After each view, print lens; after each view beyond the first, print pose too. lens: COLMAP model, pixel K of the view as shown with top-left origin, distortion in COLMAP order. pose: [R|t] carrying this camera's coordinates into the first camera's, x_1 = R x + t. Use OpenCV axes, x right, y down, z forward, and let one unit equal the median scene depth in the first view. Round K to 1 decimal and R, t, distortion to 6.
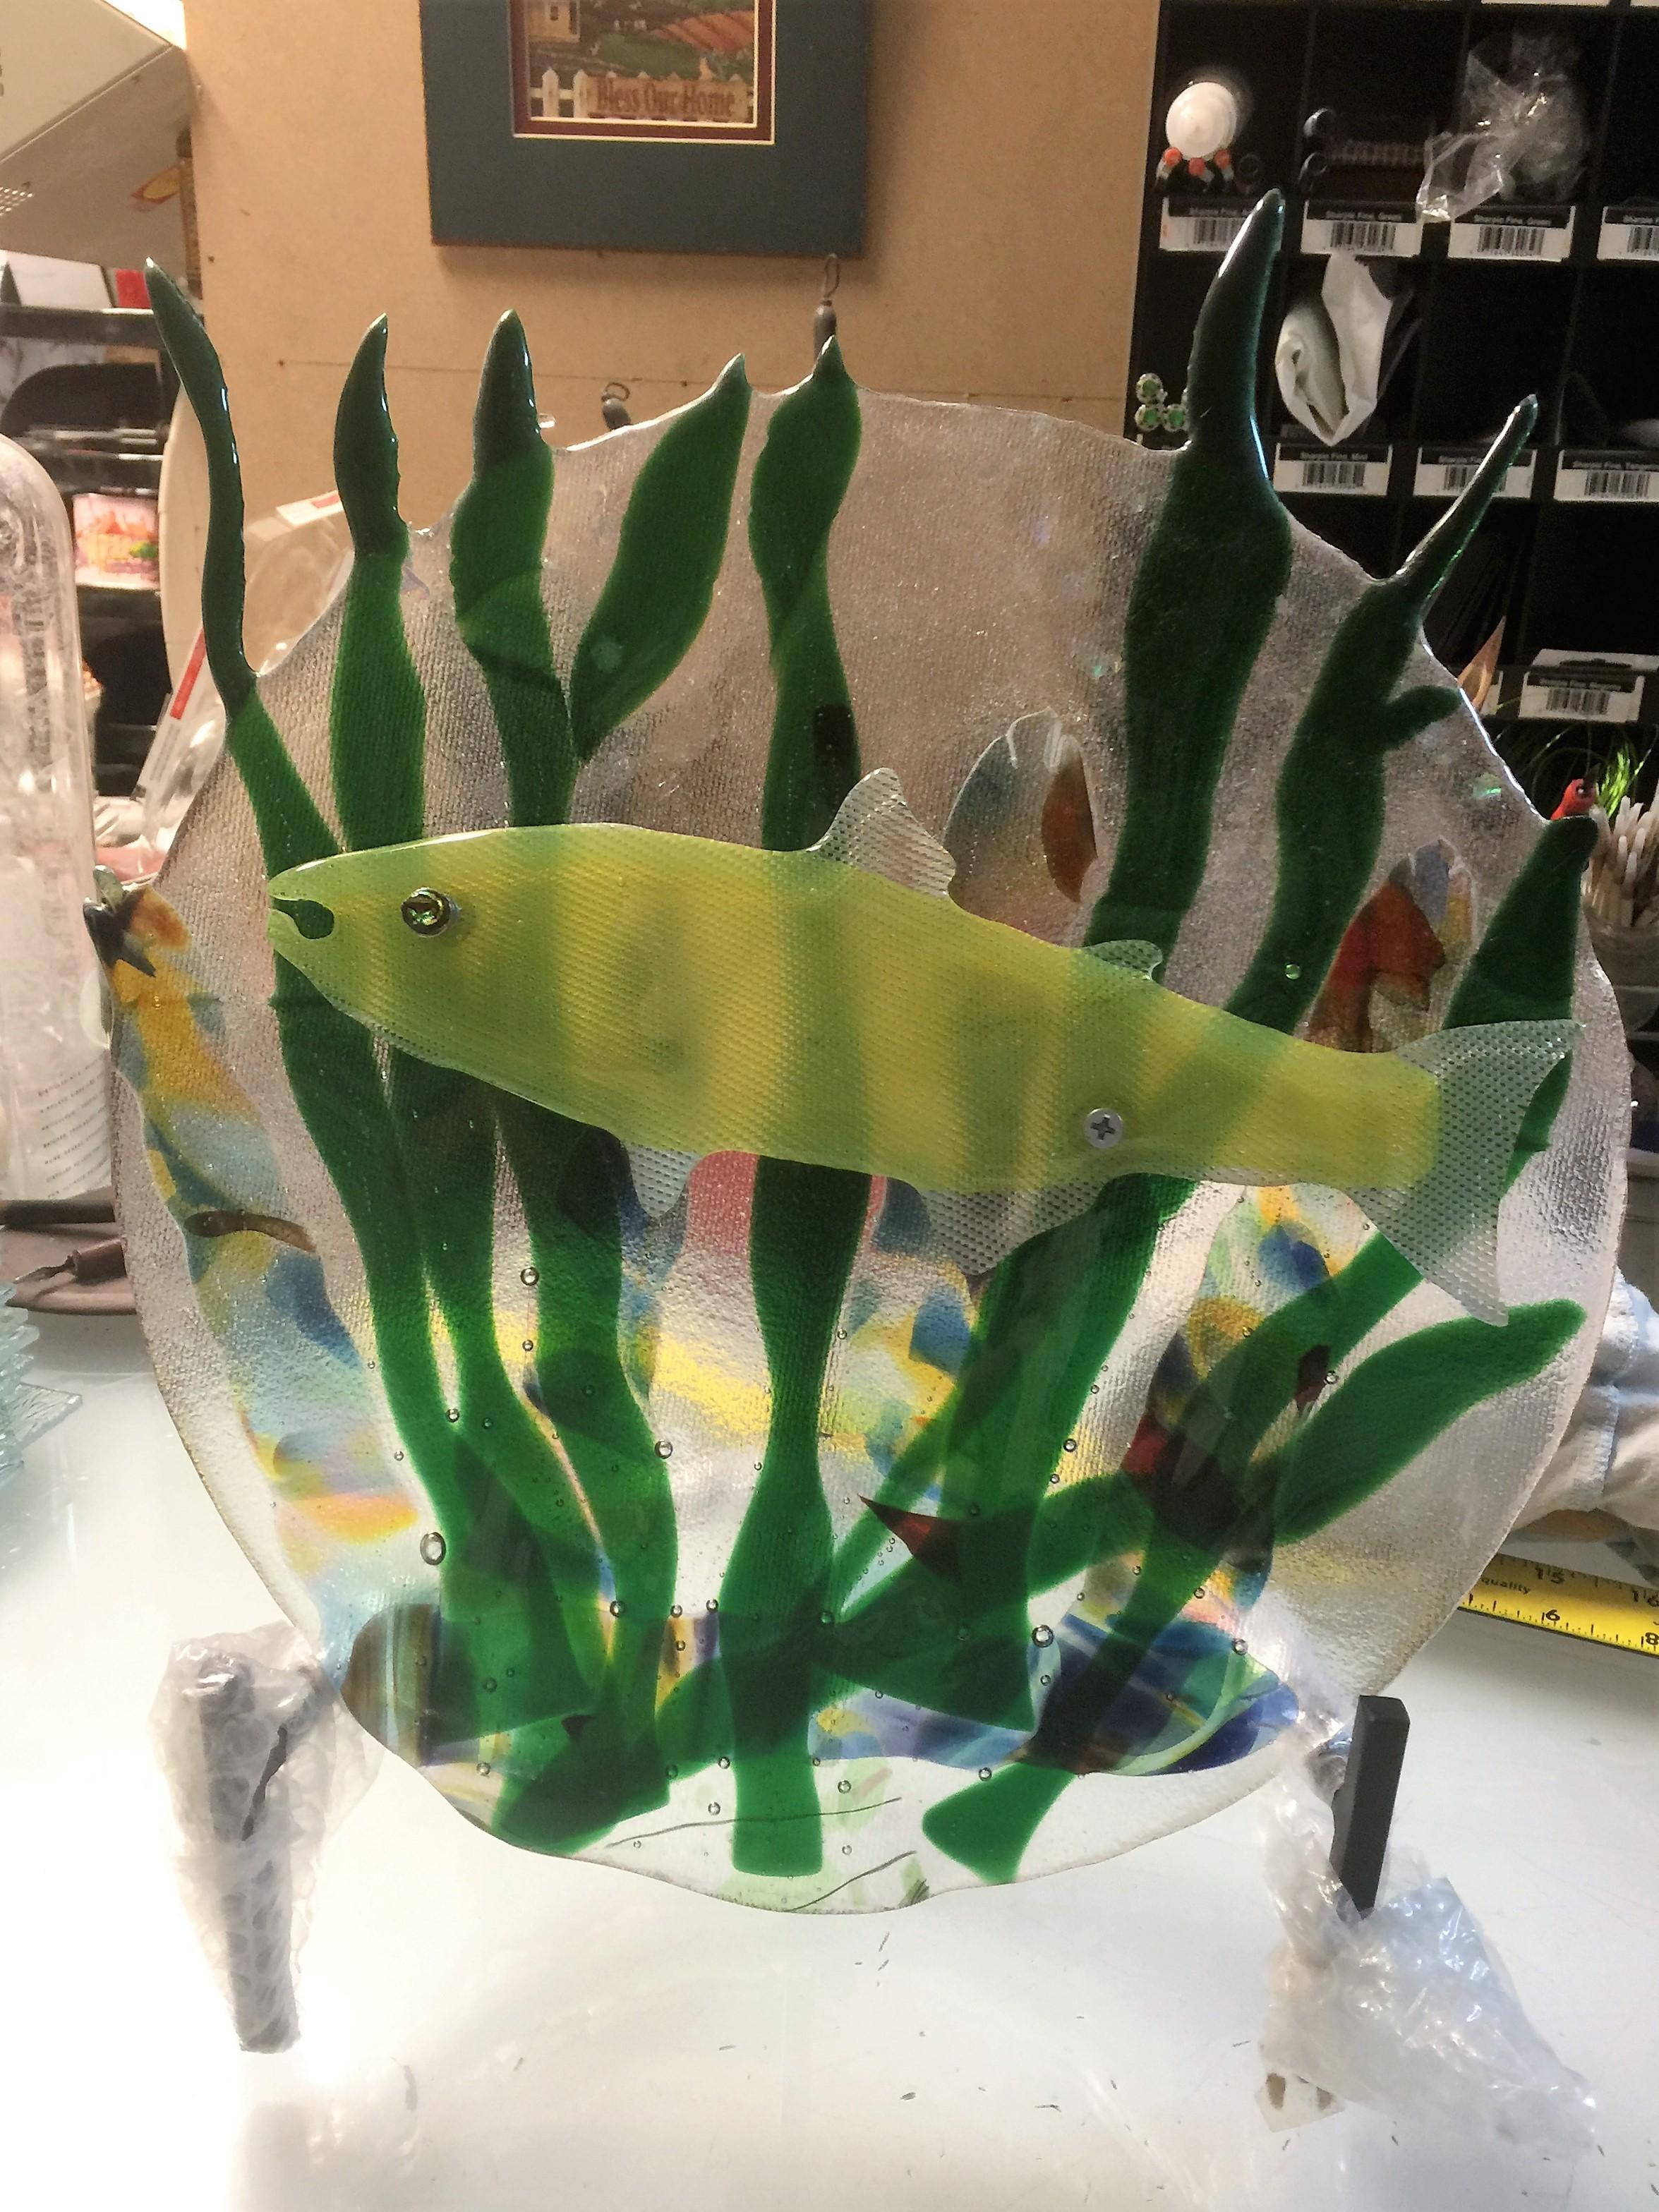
lens RADIAL K [[1950.5, 0, 829.5], [0, 1950.5, 1106.0], [0, 0, 1]] dist [0.058840, -0.072337]
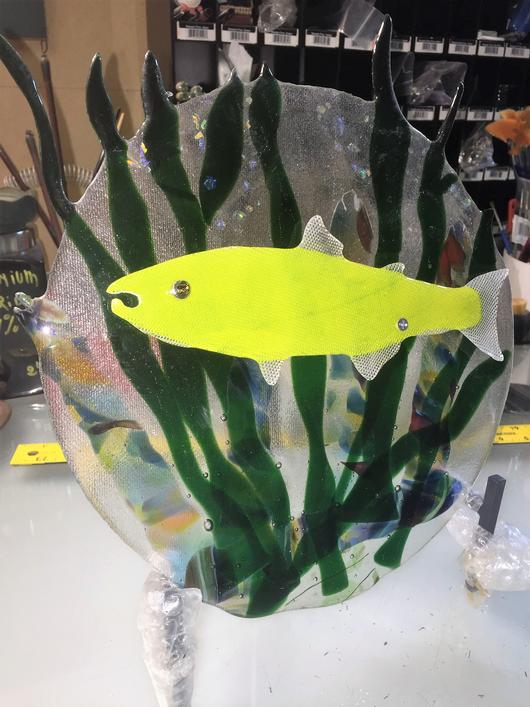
lens RADIAL K [[607.5, 0, 265.6], [0, 607.5, 348.5], [0, 0, 1]] dist [0.041284, -0.074232]
pose [[0.876143, -0.197741, 0.439628, -0.455203], [0.175268, 0.980249, 0.091612, -0.073378], [-0.449060, -0.003213, 0.893496, 0.226605]]
